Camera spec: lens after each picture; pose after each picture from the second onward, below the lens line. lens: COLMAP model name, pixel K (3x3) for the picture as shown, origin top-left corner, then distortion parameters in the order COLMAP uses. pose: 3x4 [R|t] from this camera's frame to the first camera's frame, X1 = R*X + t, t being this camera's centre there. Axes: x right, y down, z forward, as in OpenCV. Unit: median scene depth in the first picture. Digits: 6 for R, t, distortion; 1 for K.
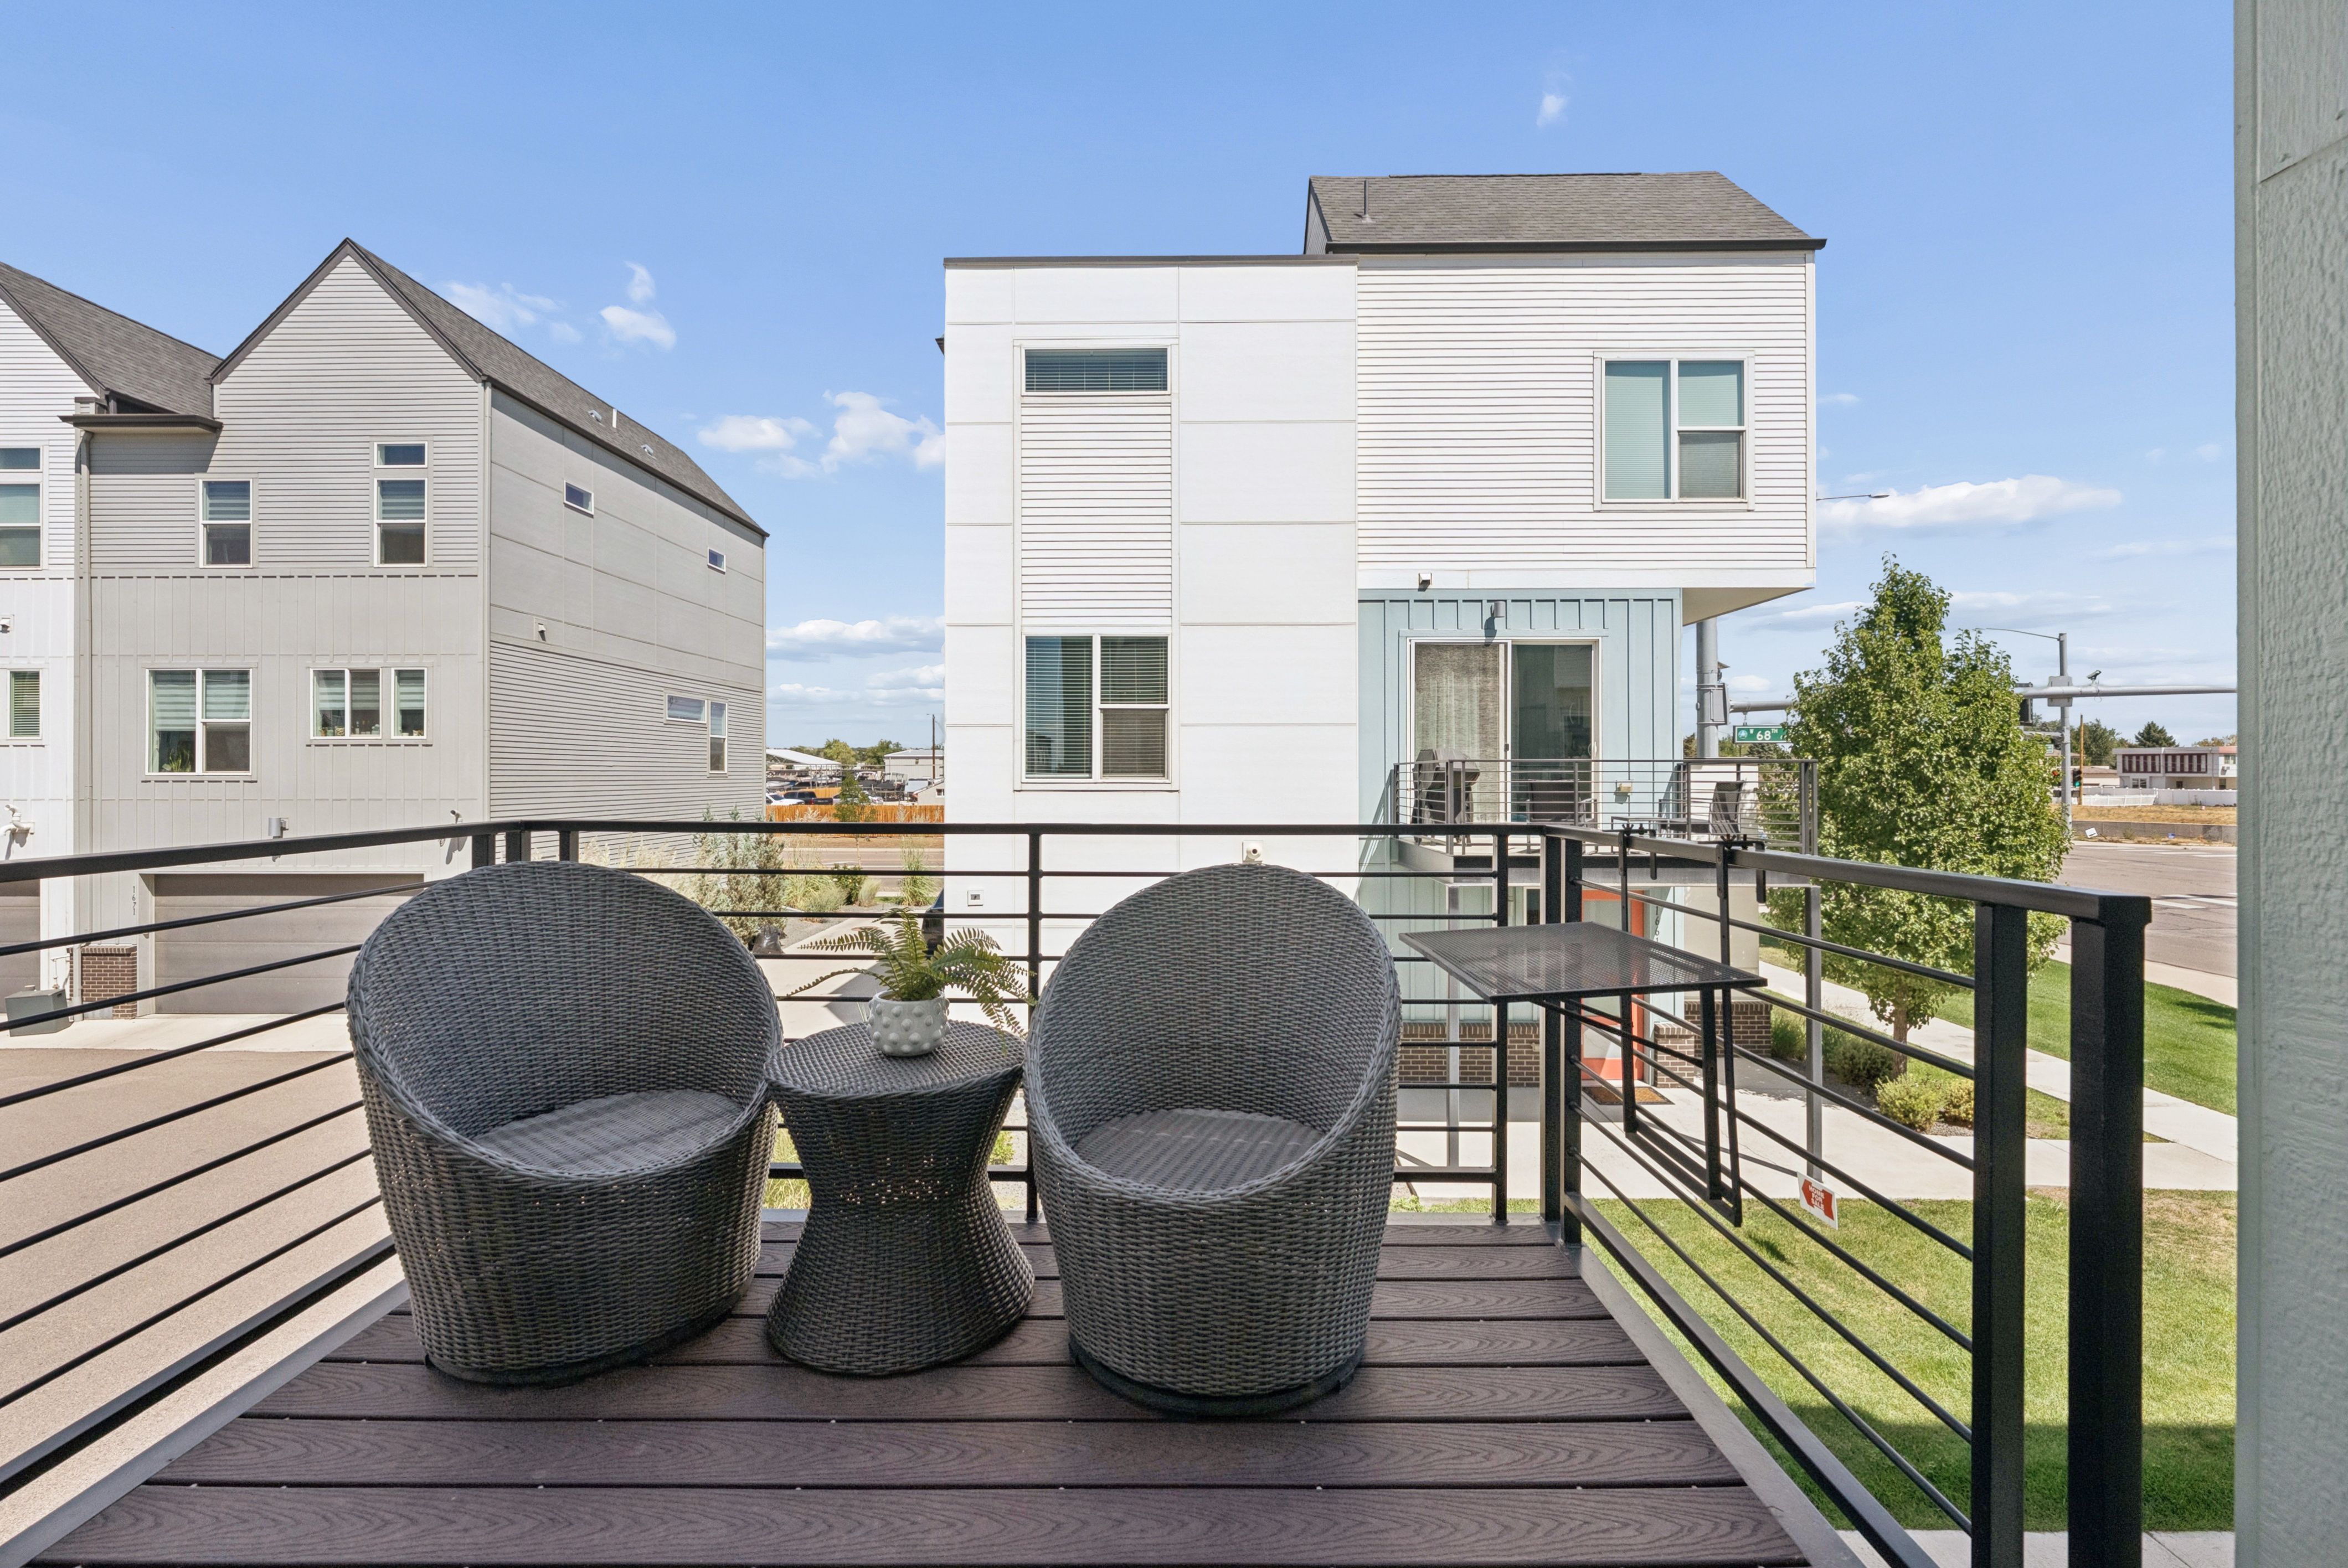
lens RADIAL K [[971.1, 0, 1180.7], [0, 971.1, 774.7], [0, 0, 1]] dist [0.000601, -0.000458]
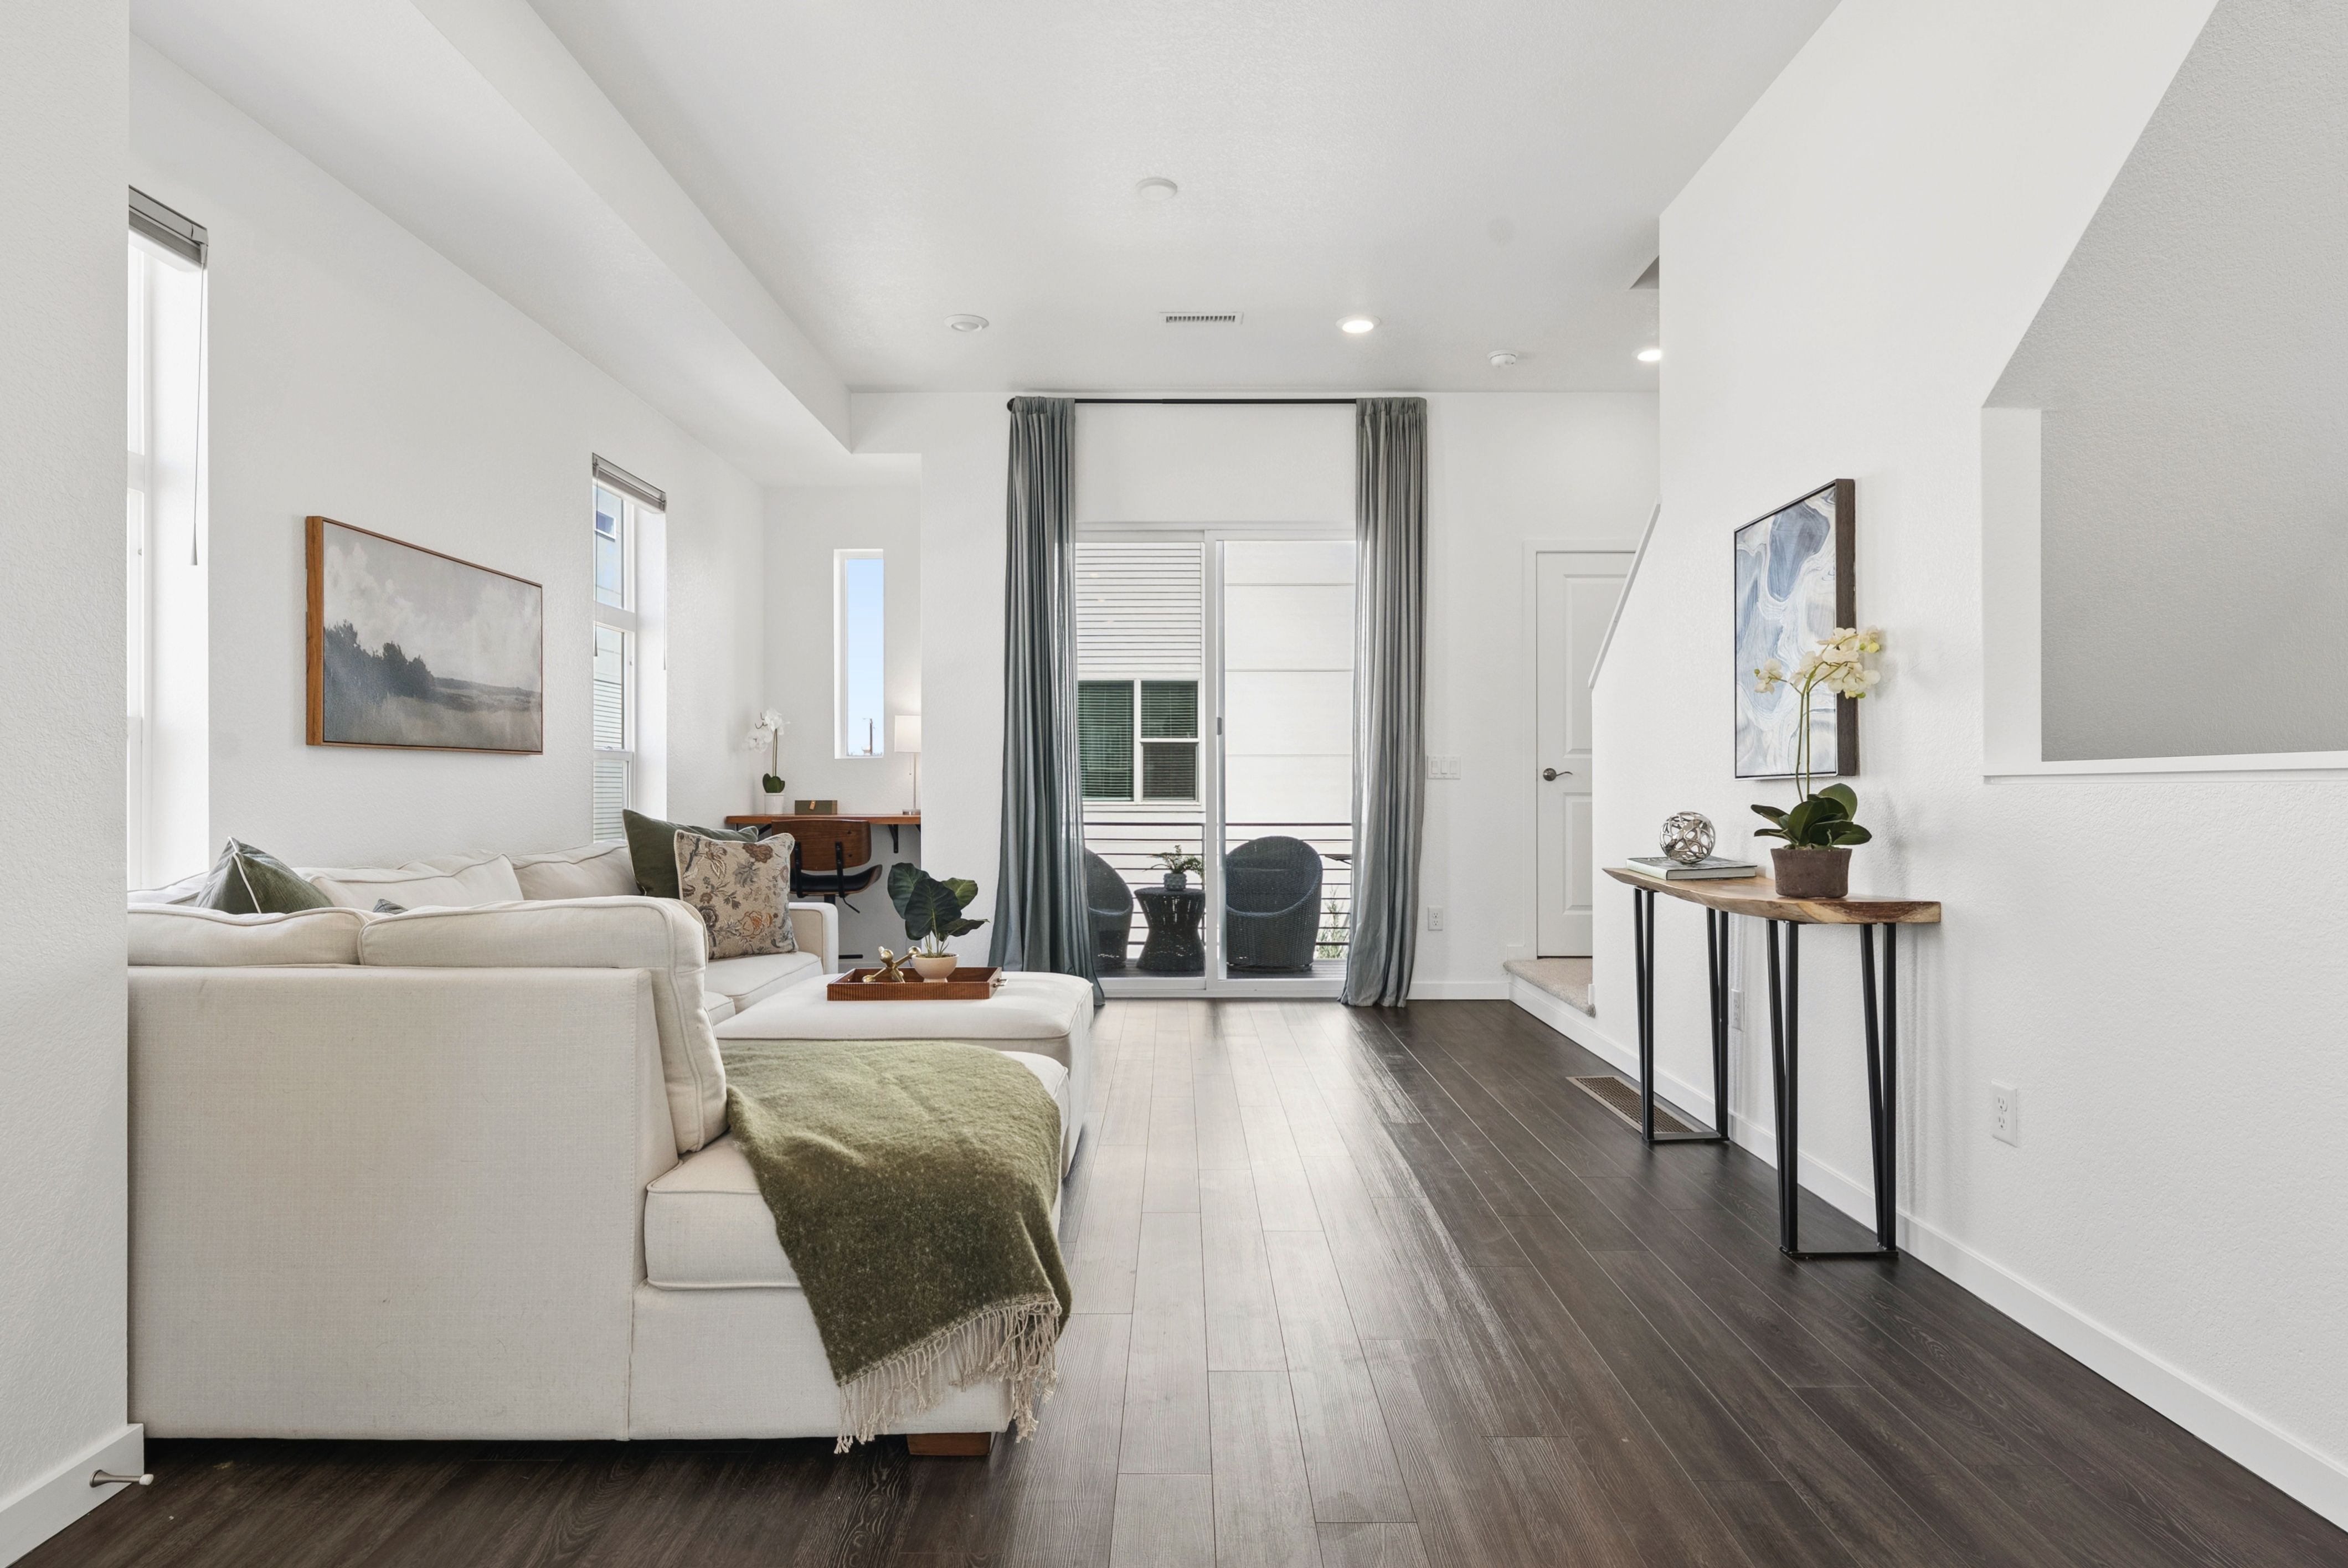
lens RADIAL K [[1289.4, 0, 1174.0], [0, 1289.4, 784.0], [0, 0, 1]] dist [0.005237, 0.000741]
pose [[0.999982, -0.001400, 0.005884, -0.052696], [0.001431, 0.999986, -0.005190, -0.009069], [-0.005877, 0.005199, 0.999969, -0.575559]]
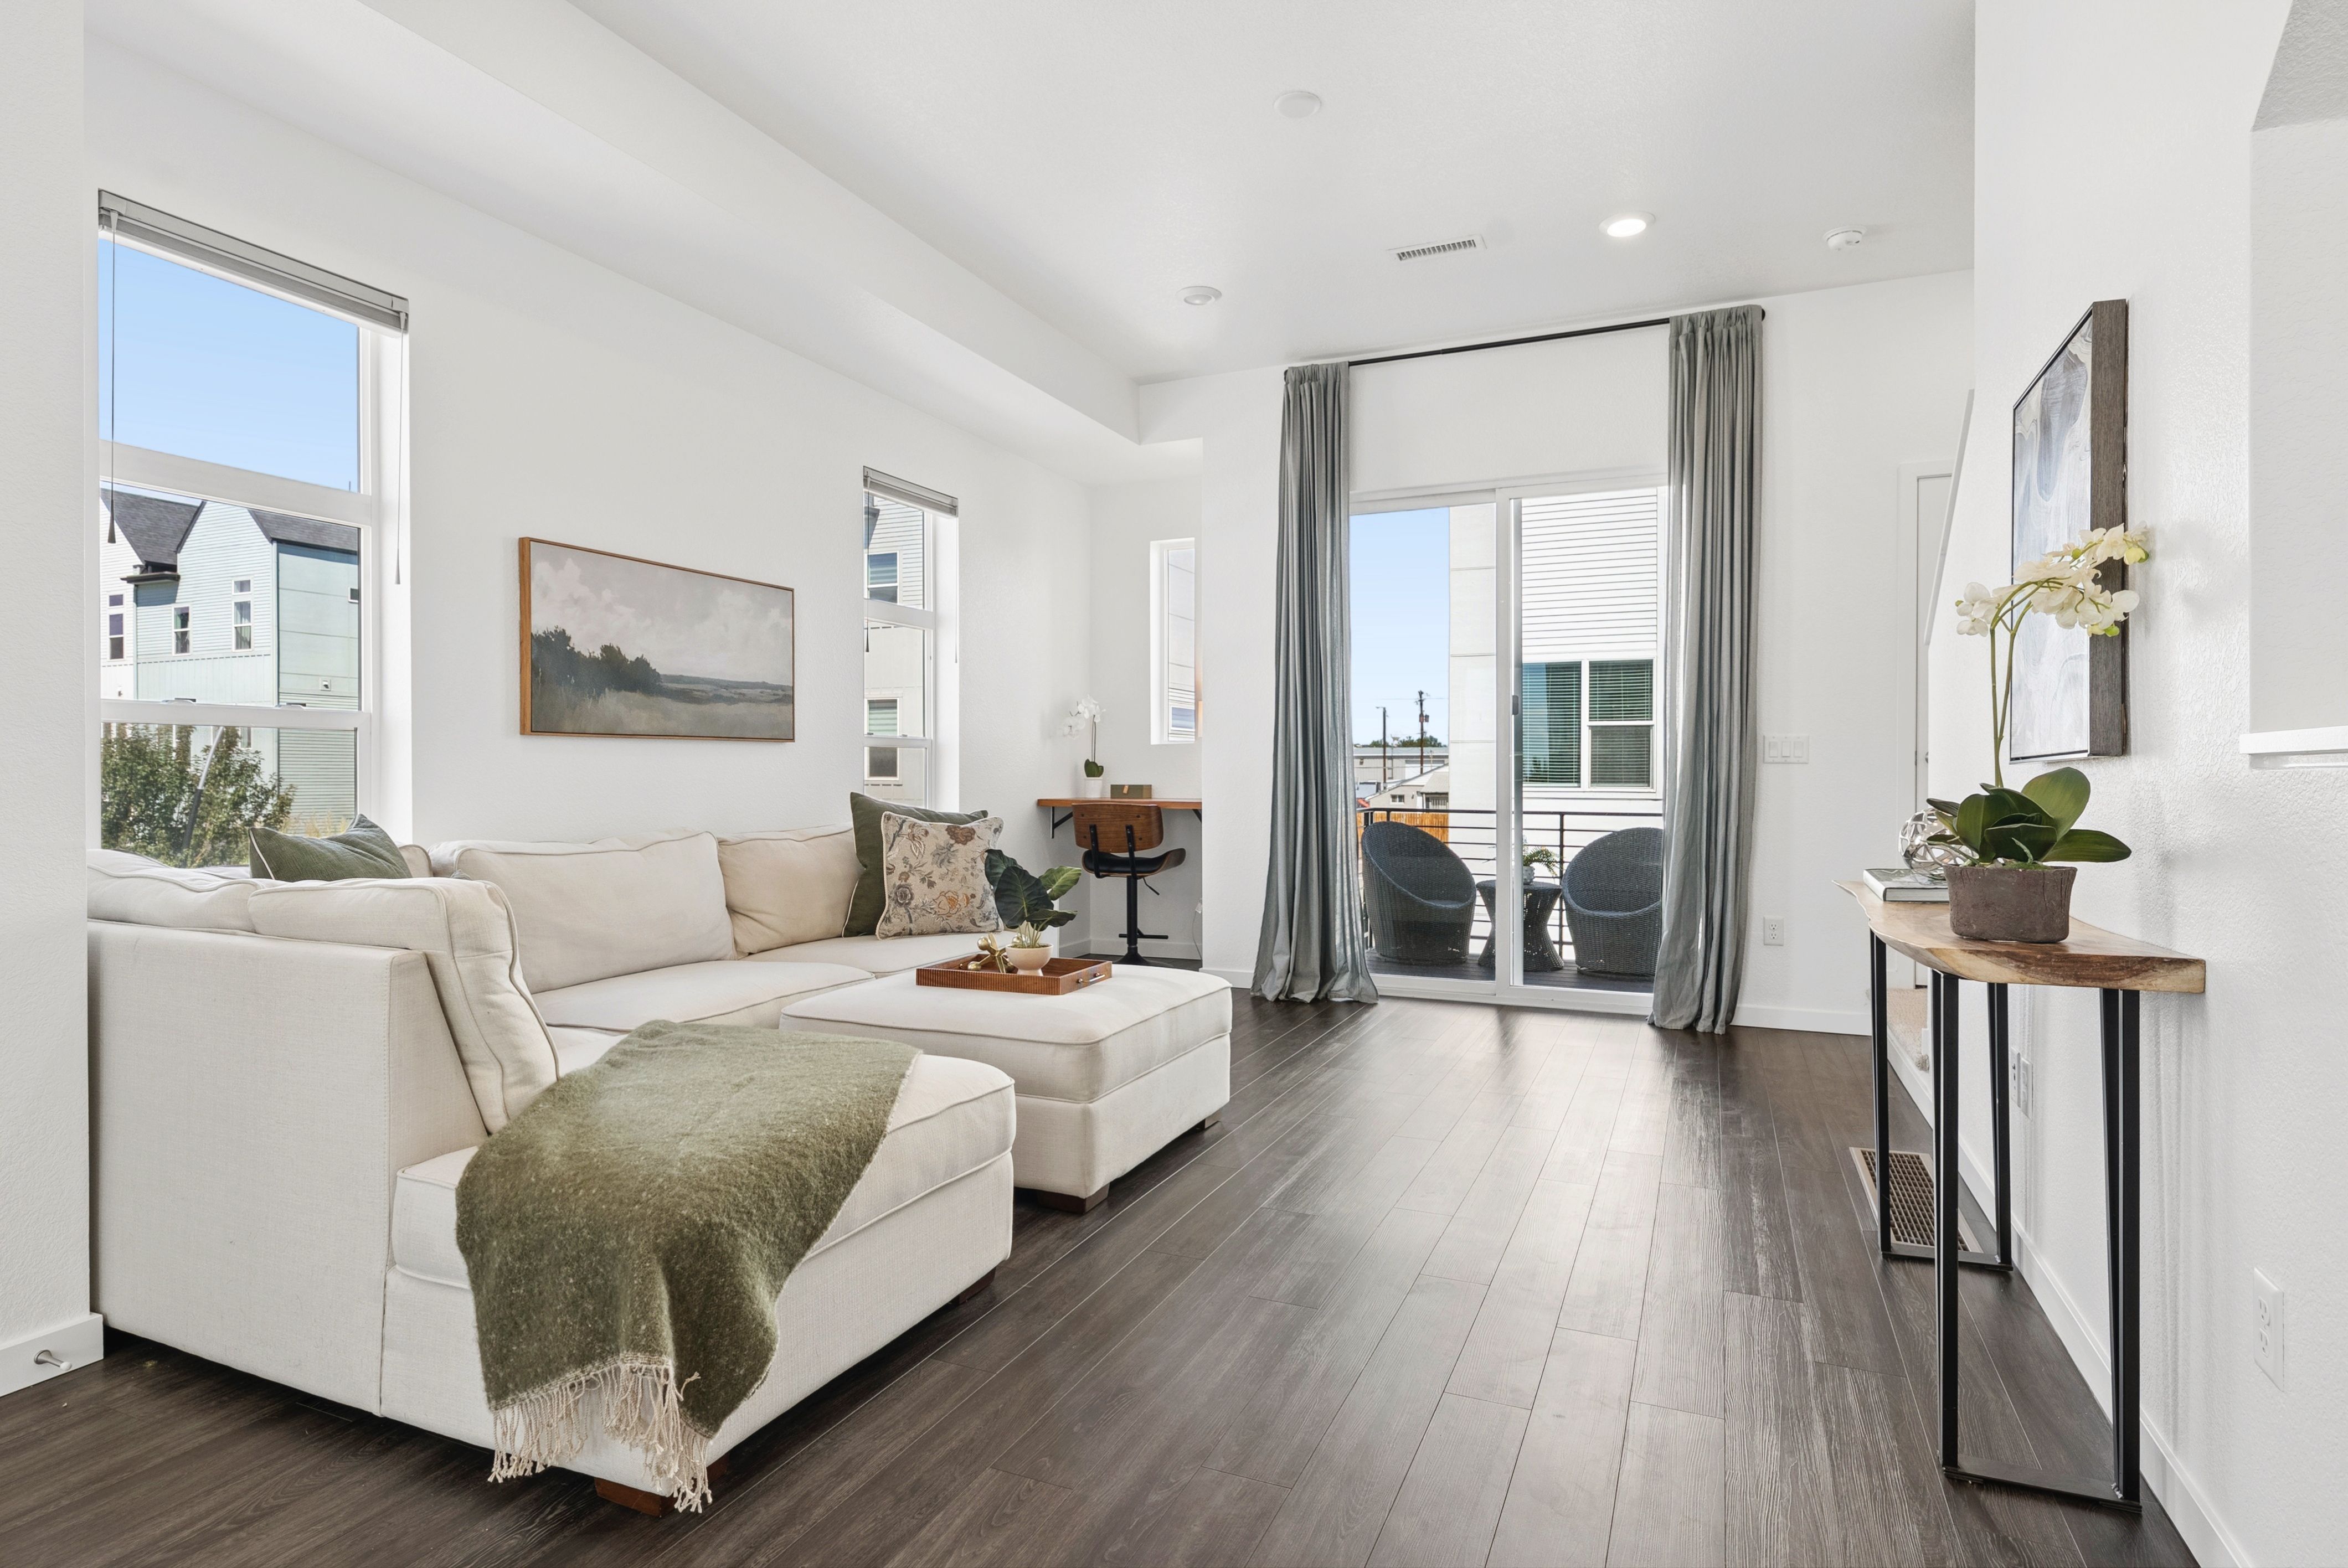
lens RADIAL K [[1229.1, 0, 1174.0], [0, 1229.1, 784.0], [0, 0, 1]] dist [0.003204, 0.000810]
pose [[0.917772, 0.004127, -0.397087, 0.043062], [-0.001627, 0.999977, 0.006631, -0.009125], [0.397105, -0.005440, 0.917757, -0.509129]]
